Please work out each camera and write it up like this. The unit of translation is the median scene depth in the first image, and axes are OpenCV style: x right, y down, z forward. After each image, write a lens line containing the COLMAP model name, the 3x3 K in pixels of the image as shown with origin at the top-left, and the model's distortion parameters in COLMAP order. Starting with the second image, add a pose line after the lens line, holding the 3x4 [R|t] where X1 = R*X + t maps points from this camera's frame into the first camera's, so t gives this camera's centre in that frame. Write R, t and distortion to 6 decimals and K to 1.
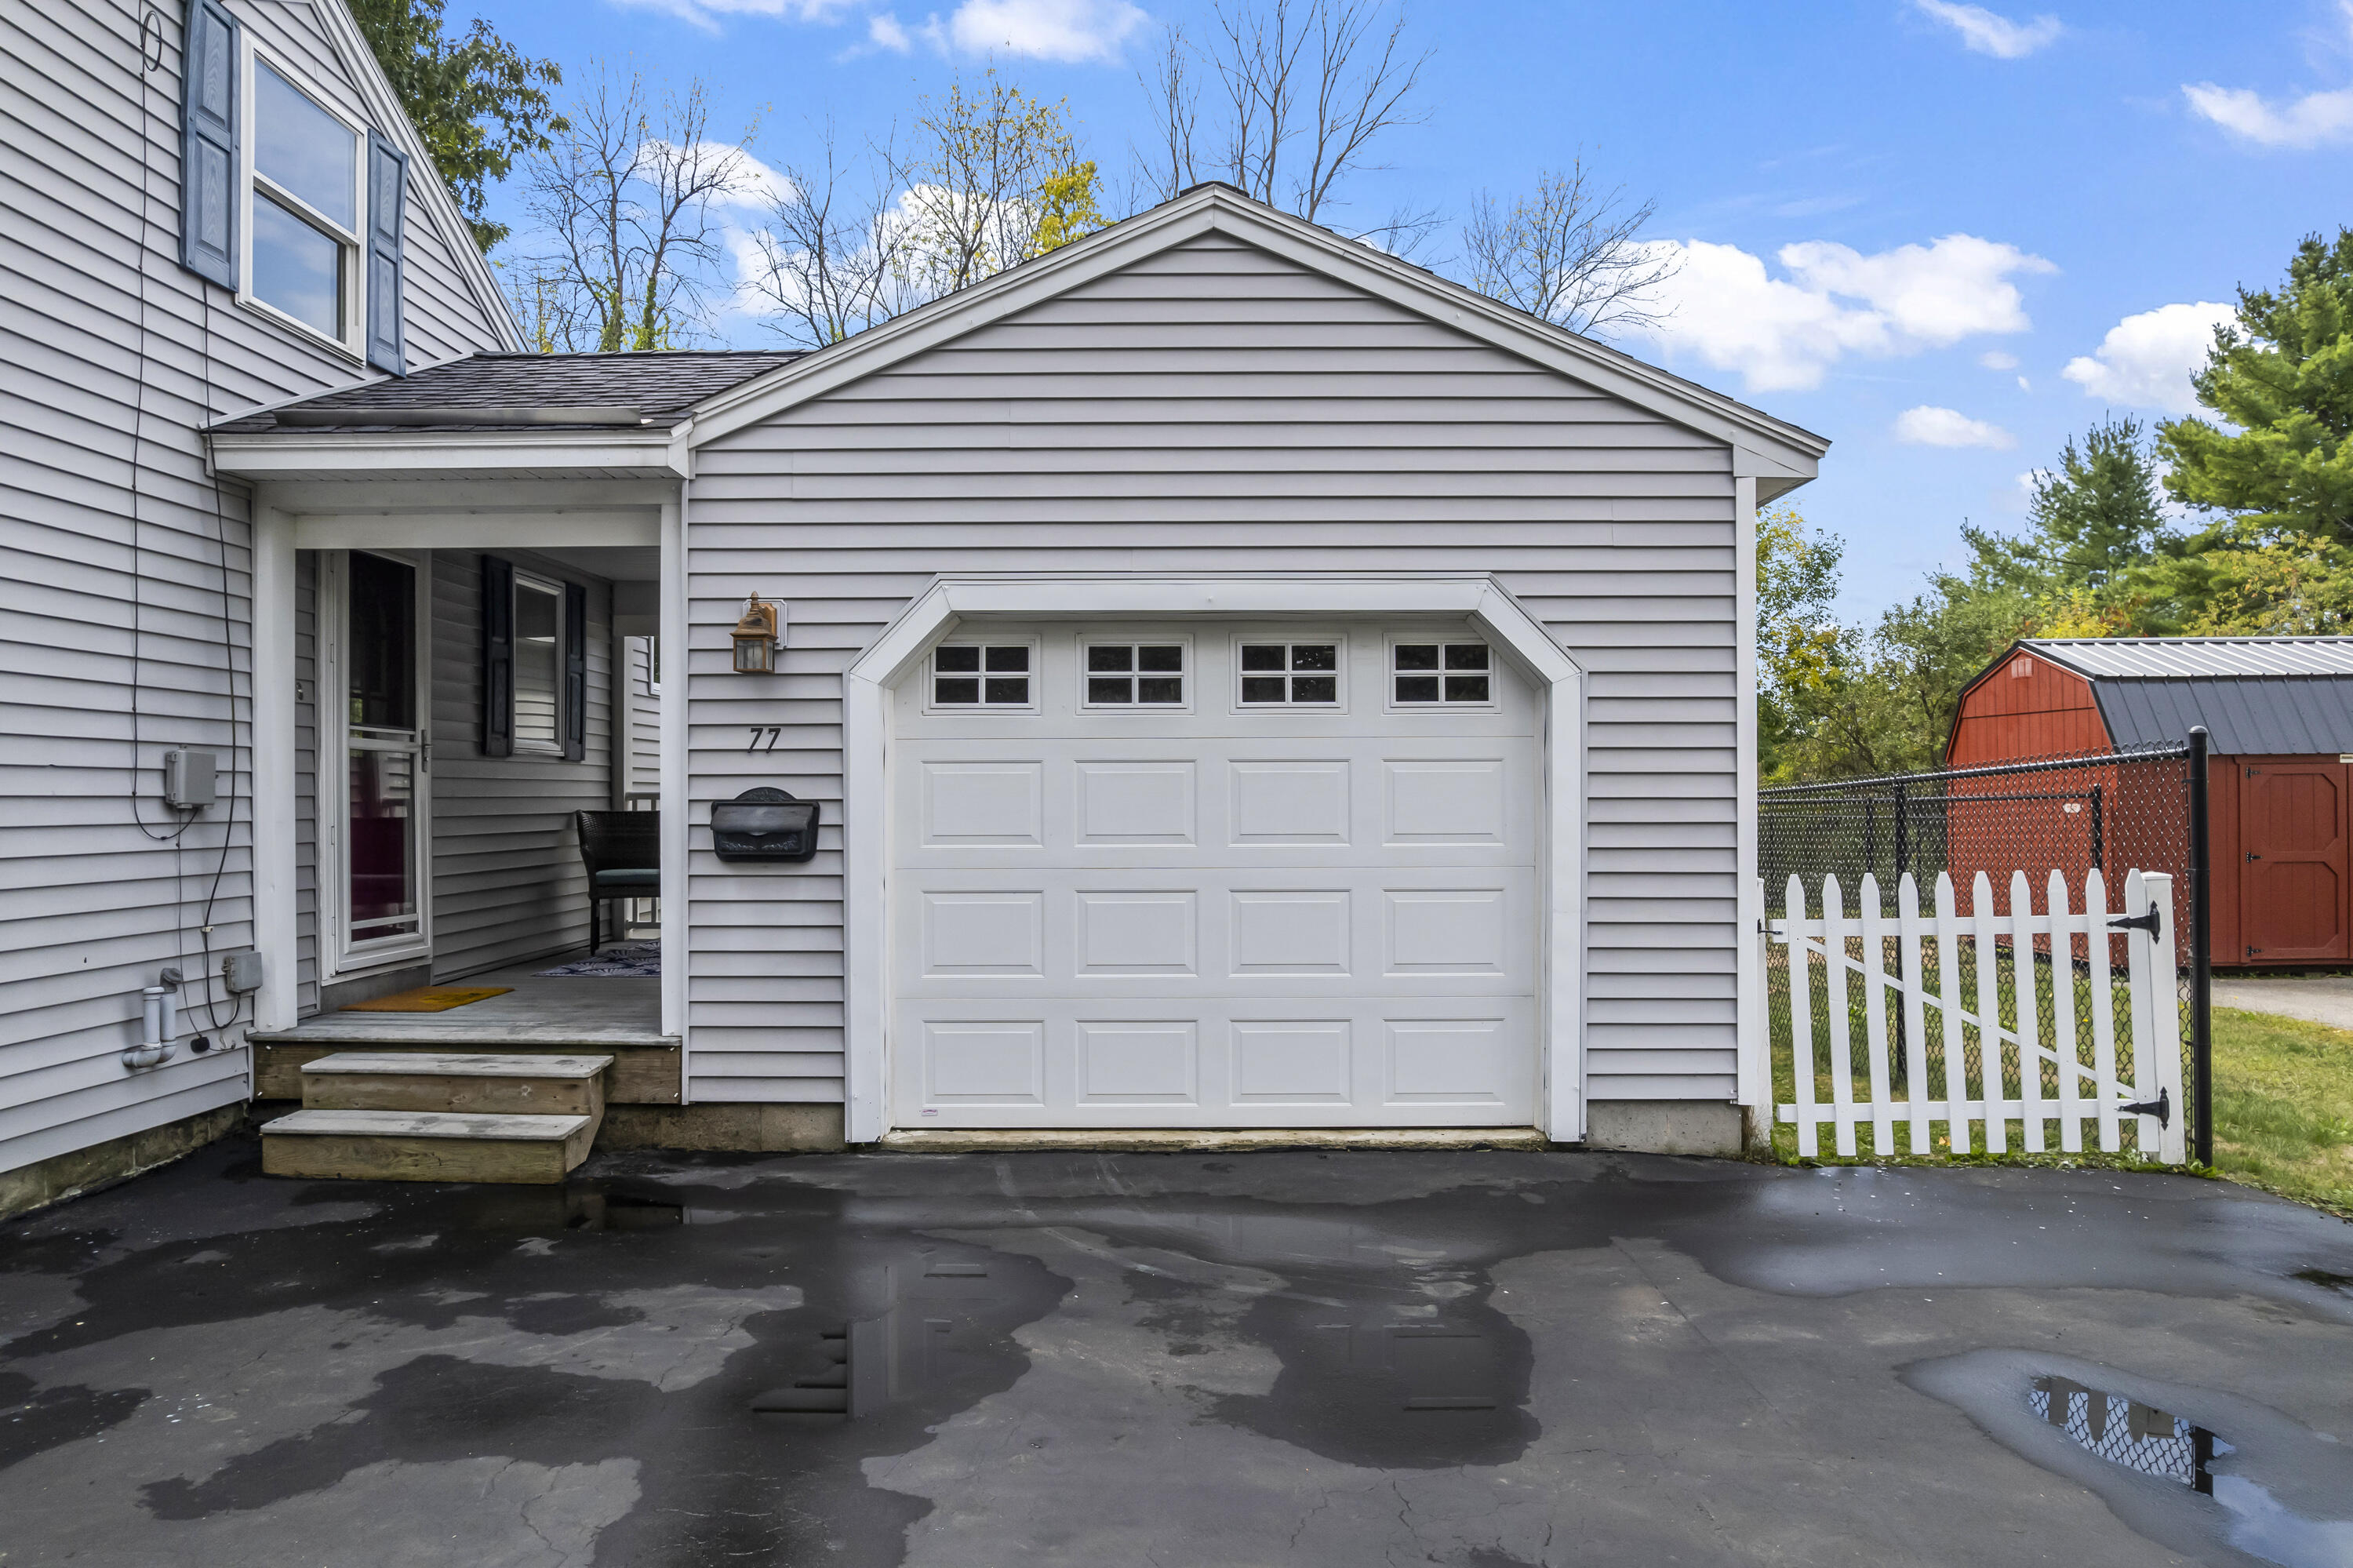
lens RADIAL K [[1531.4, 0, 1189.4], [0, 1531.4, 794.1], [0, 0, 1]] dist [-0.066989, 0.053564]
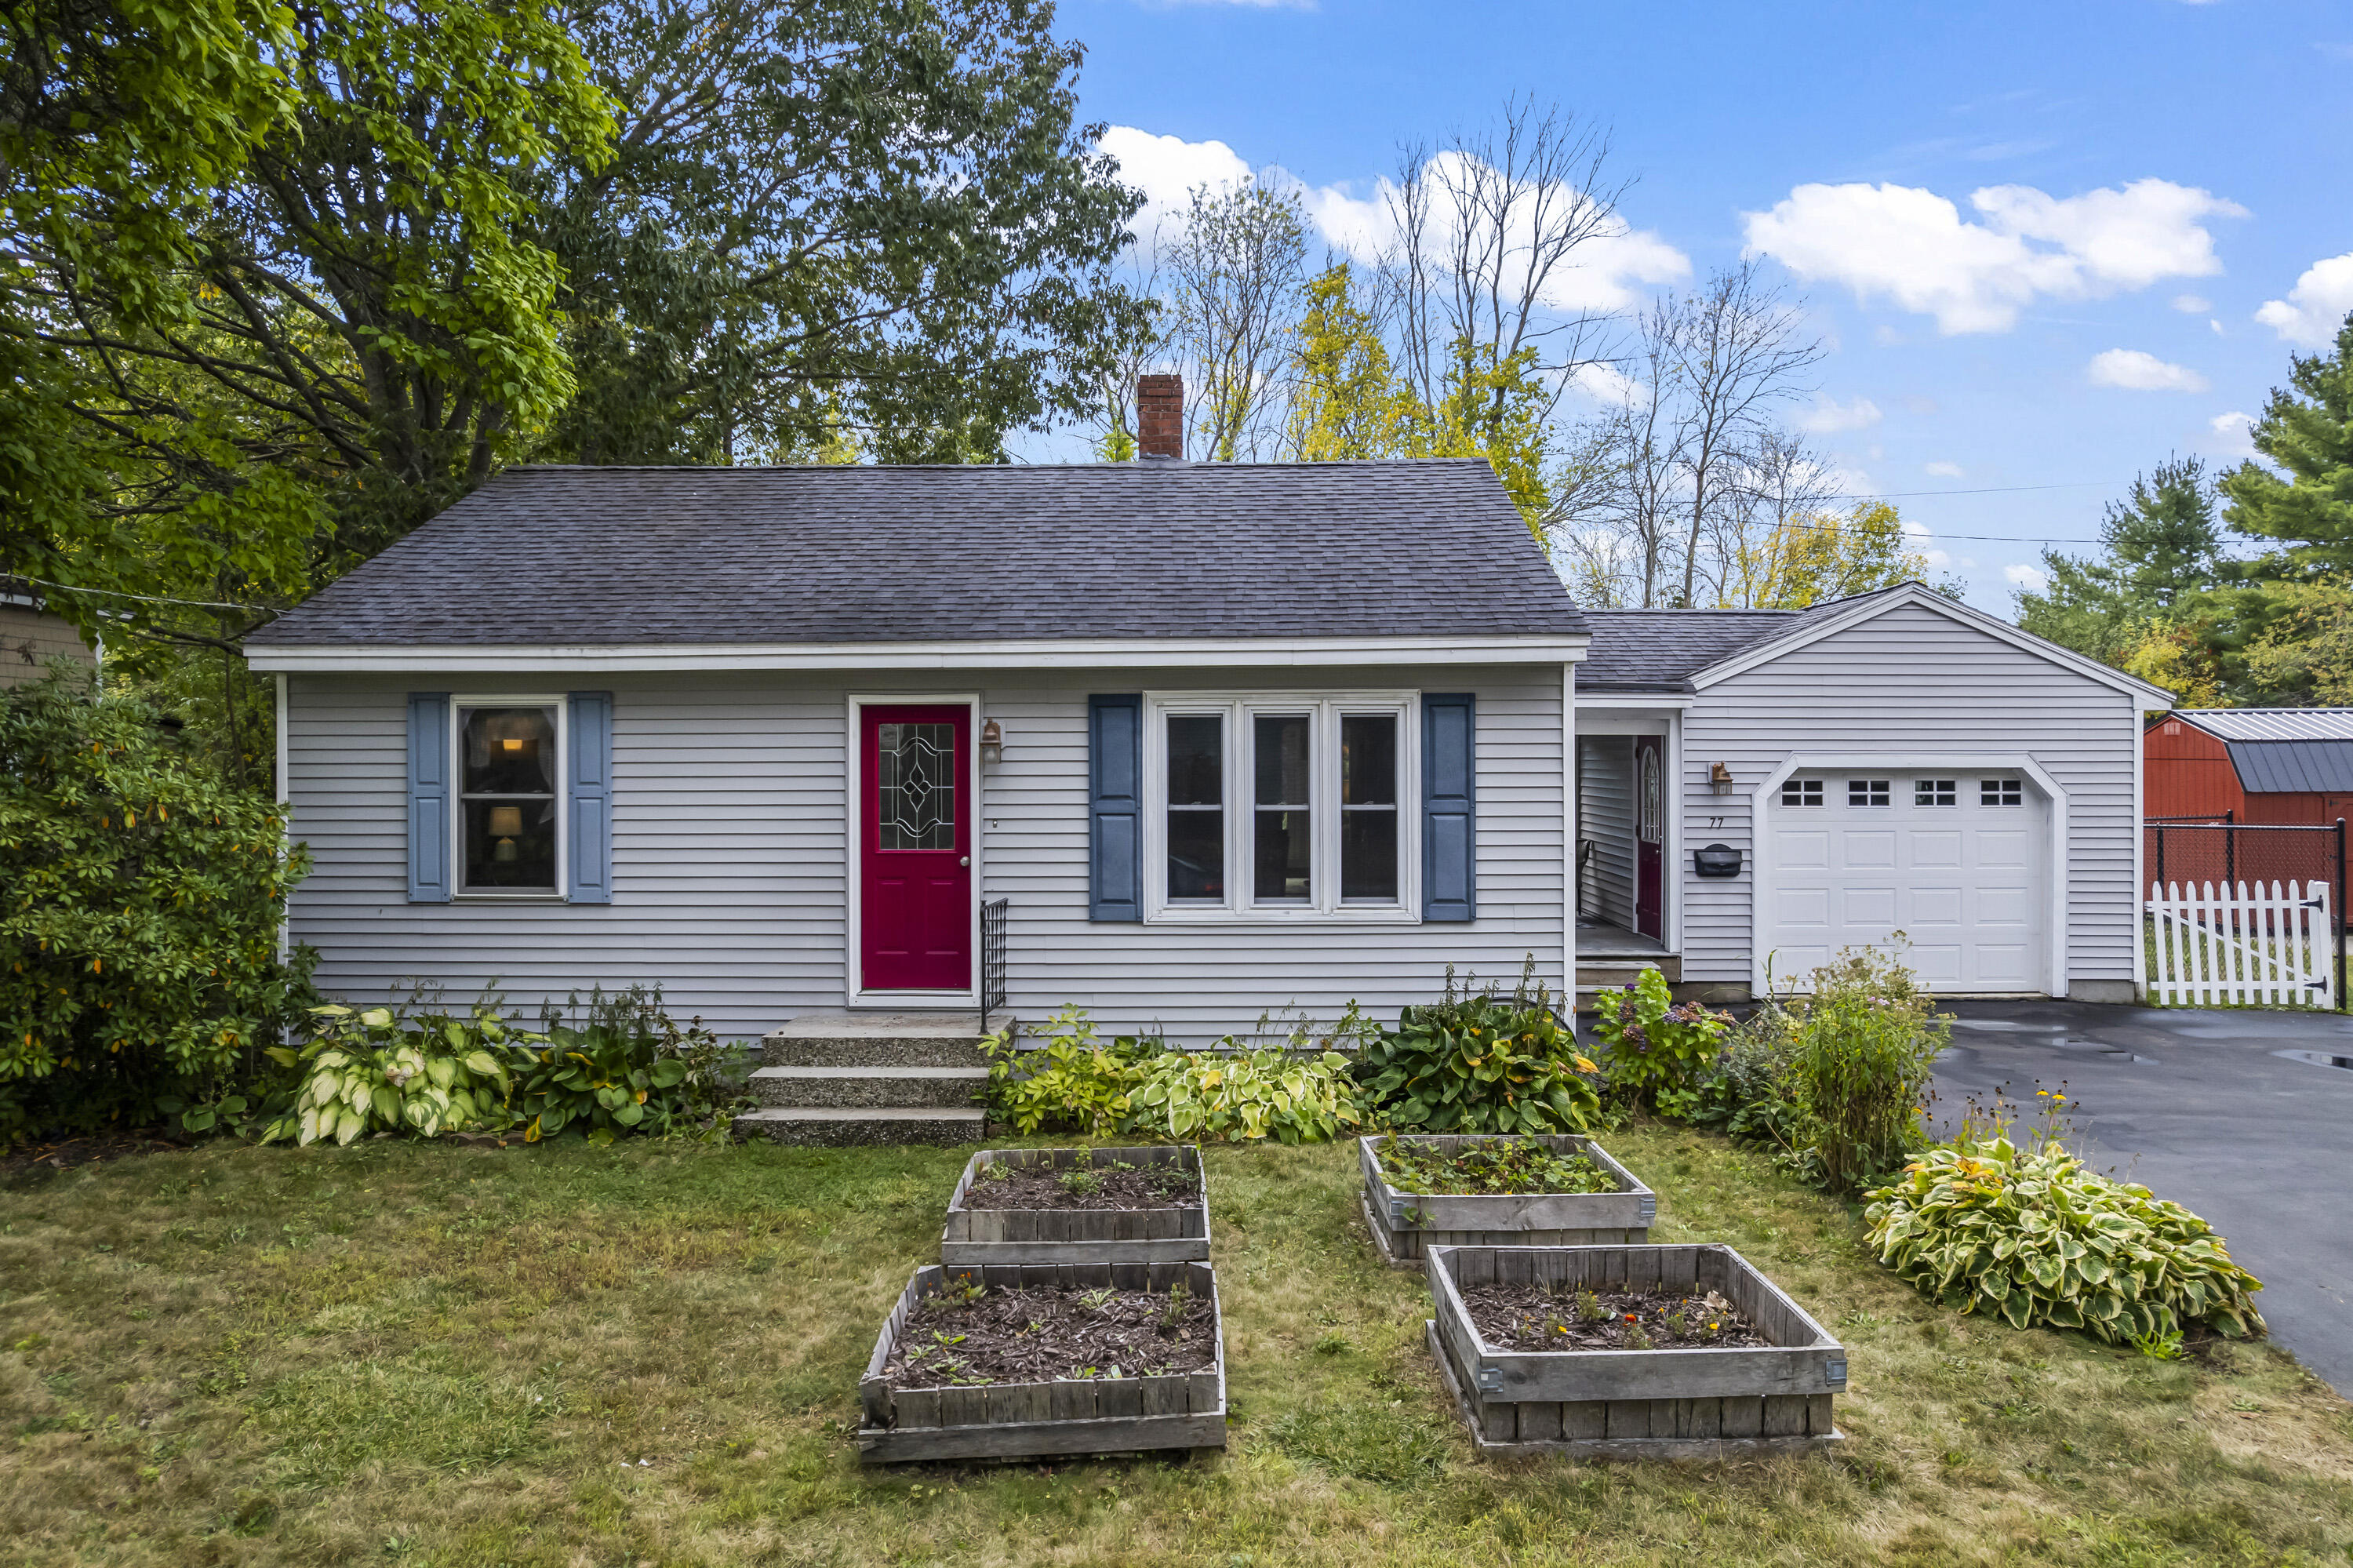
lens RADIAL K [[1531.4, 0, 1180.6], [0, 1531.4, 768.9], [0, 0, 1]] dist [-0.066989, 0.053564]
pose [[0.999891, 0.001440, -0.014723, -1.026237], [-0.001367, 0.999987, 0.004959, -0.124551], [0.014730, -0.004938, 0.999879, -1.266102]]
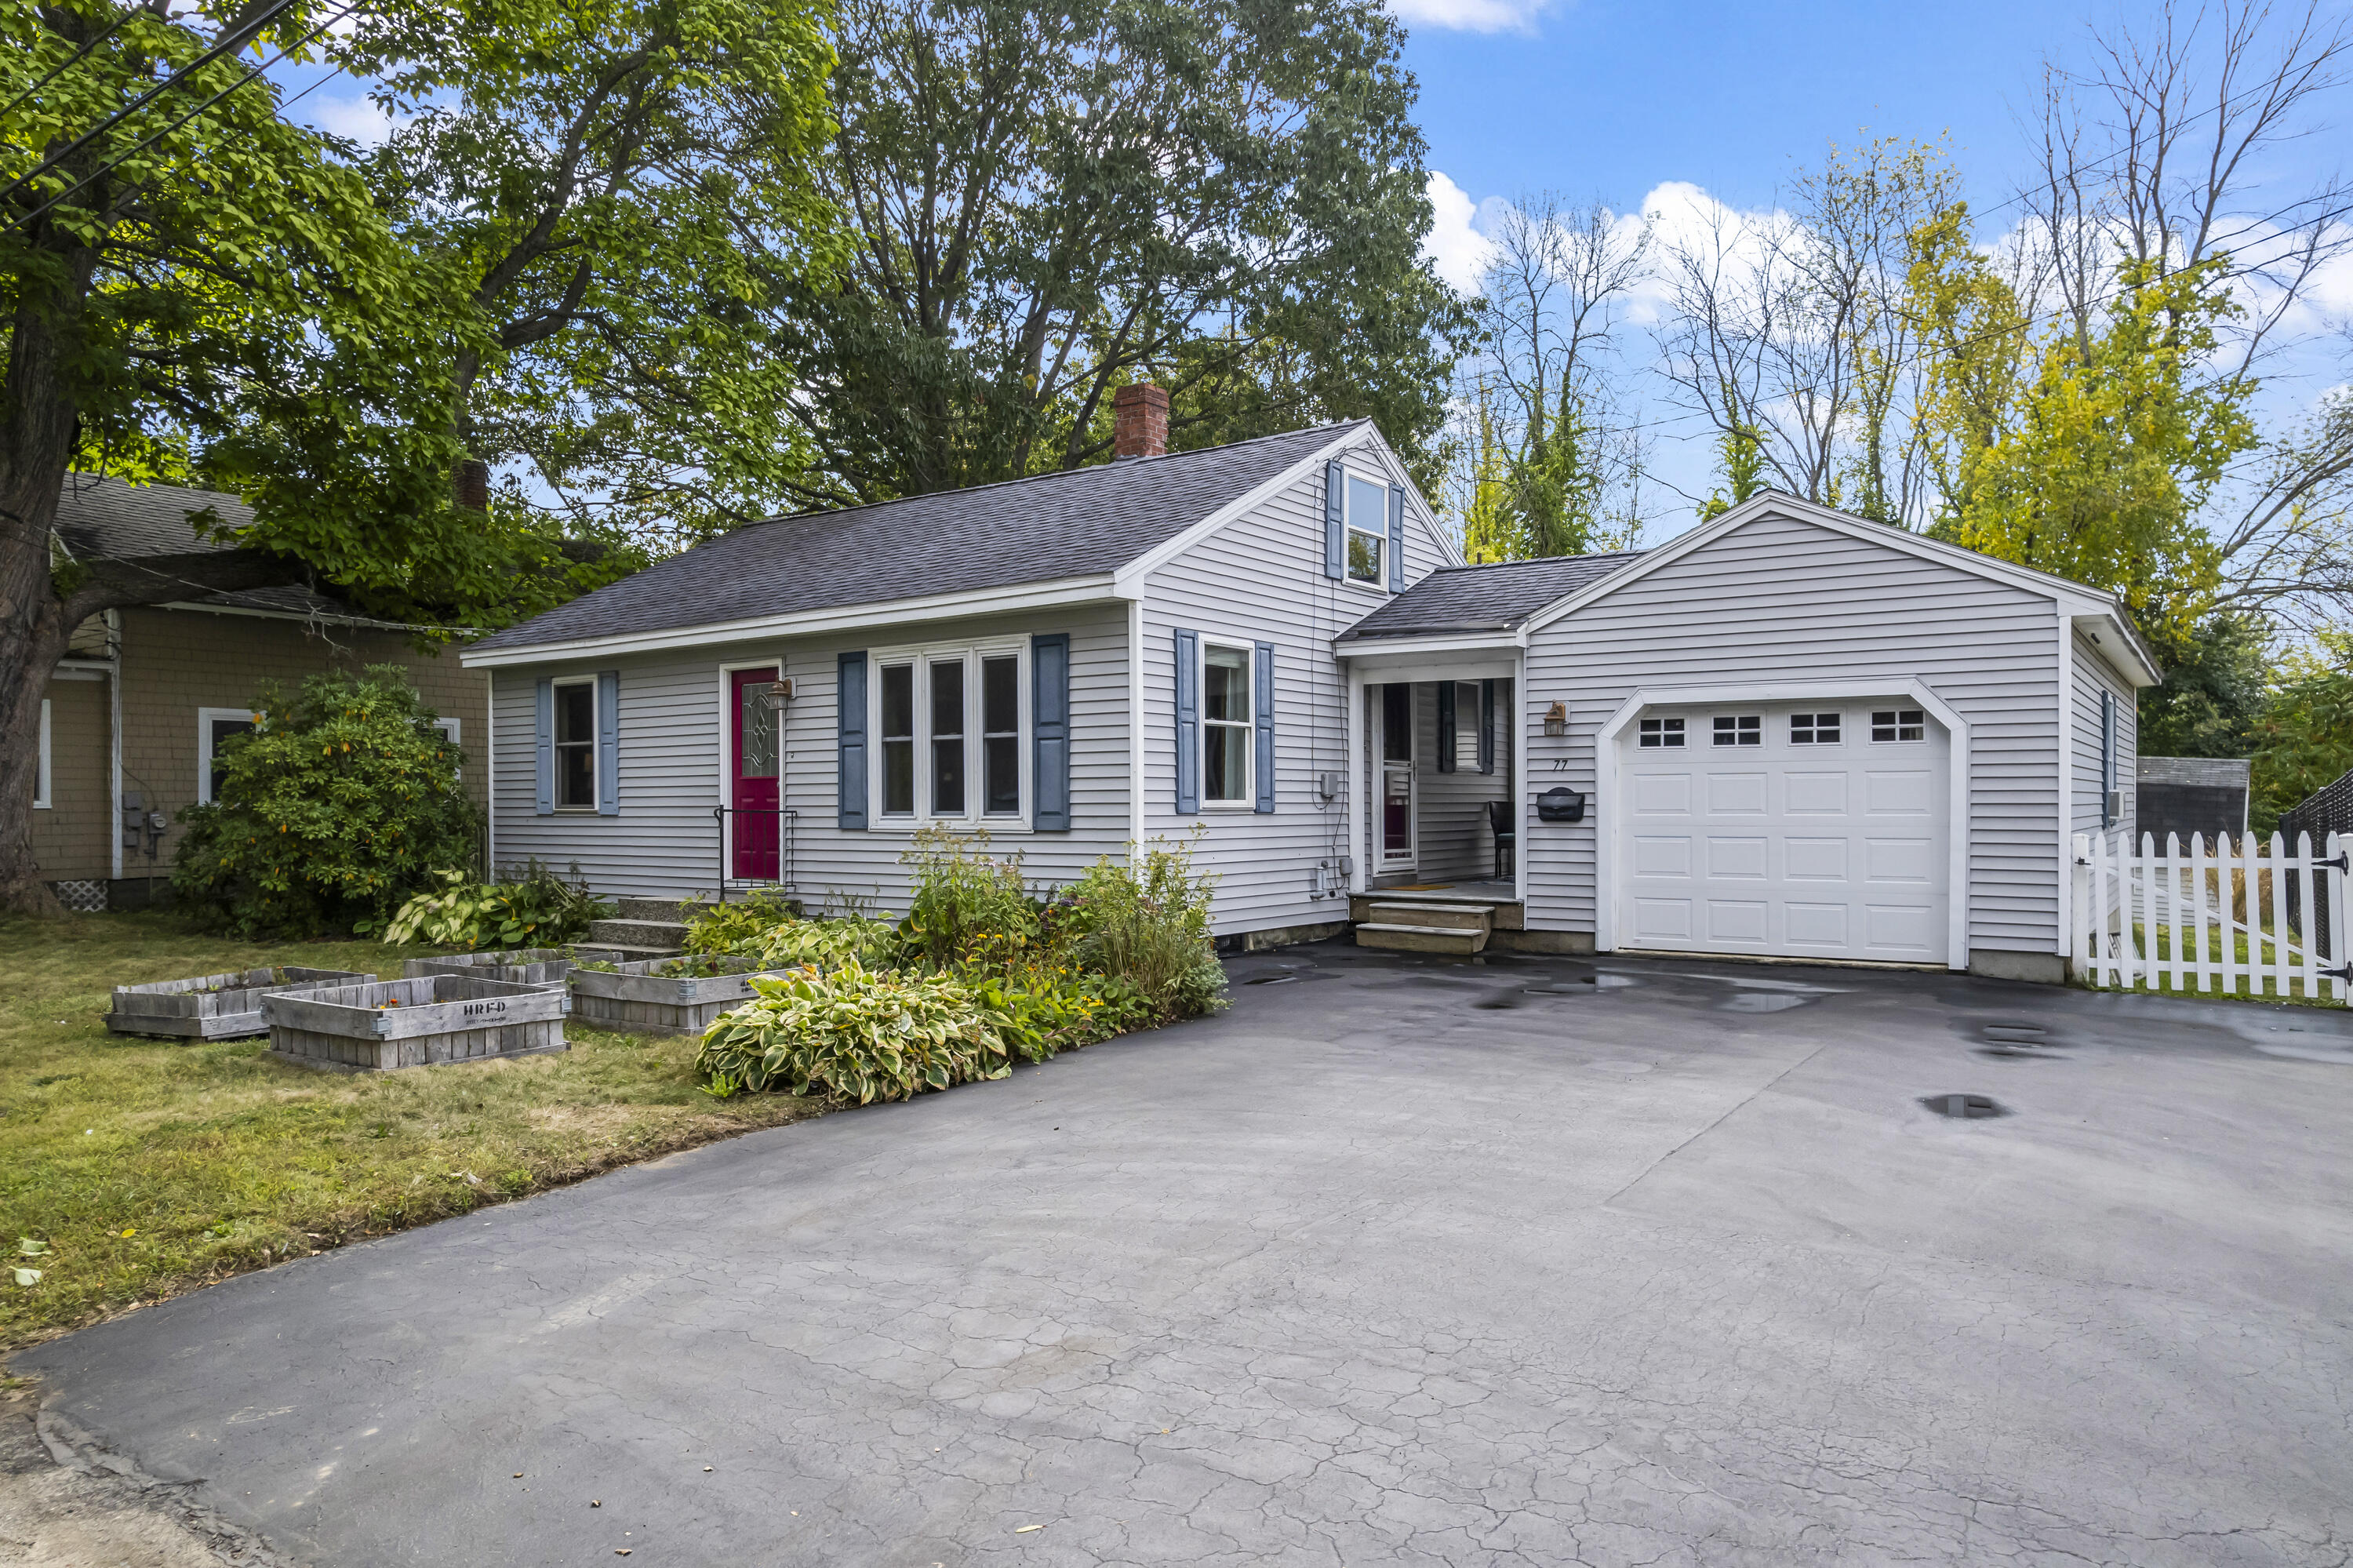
lens RADIAL K [[1531.4, 0, 1179.4], [0, 1531.4, 802.9], [0, 0, 1]] dist [-0.066989, 0.053564]
pose [[0.821244, 0.000686, -0.570577, 0.509487], [0.001425, 0.999994, 0.003253, 0.009950], [0.570576, -0.003484, 0.821237, -1.085596]]
